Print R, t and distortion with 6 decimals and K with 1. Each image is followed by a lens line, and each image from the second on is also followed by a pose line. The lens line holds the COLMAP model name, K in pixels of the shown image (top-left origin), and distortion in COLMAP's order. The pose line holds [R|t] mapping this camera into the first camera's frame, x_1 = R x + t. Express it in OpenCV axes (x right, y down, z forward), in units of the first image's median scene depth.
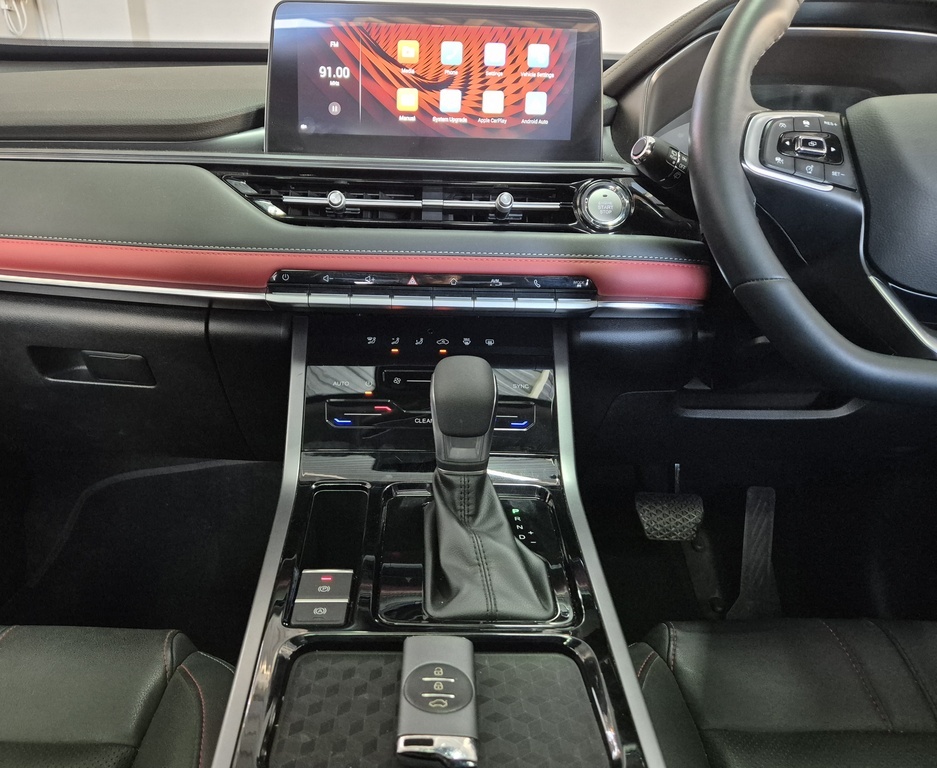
lens RADIAL K [[685.3, 0, 385.8], [0, 685.3, 383.2], [0, 0, 1]] dist [0.039370, -0.002812]
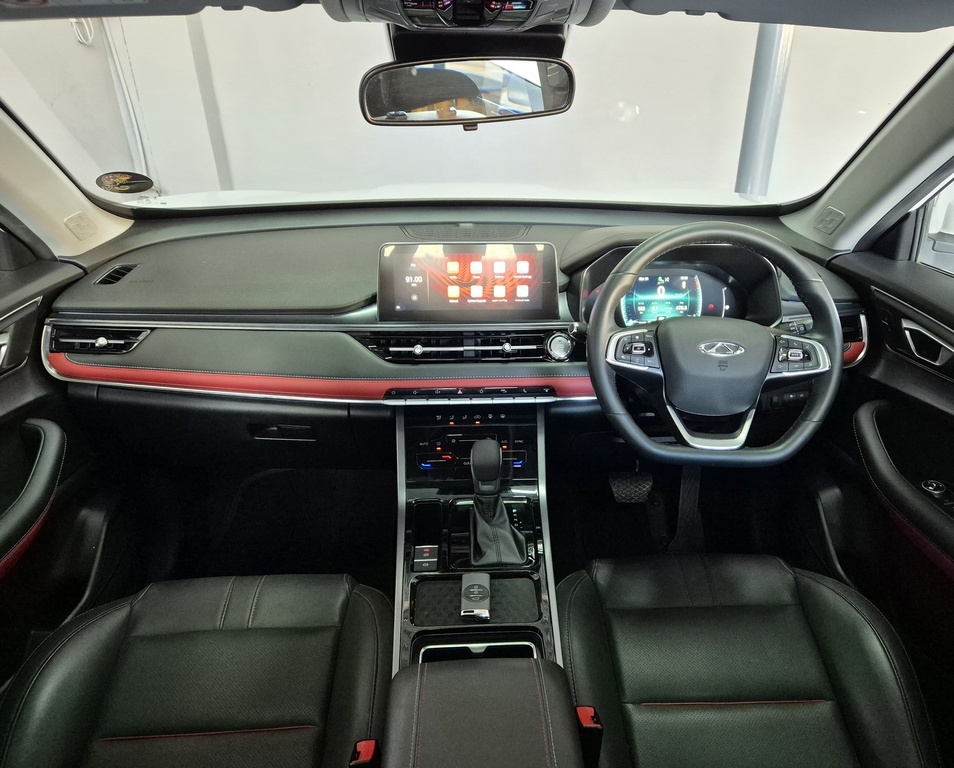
lens RADIAL K [[684.8, 0, 446.8], [0, 684.8, 385.3], [0, 0, 1]] dist [0.081694, -0.069581]
pose [[0.999142, -0.039052, 0.013785, -0.023066], [0.037554, 0.994680, 0.095927, -0.352499], [-0.017457, -0.095327, 0.995293, -0.900836]]
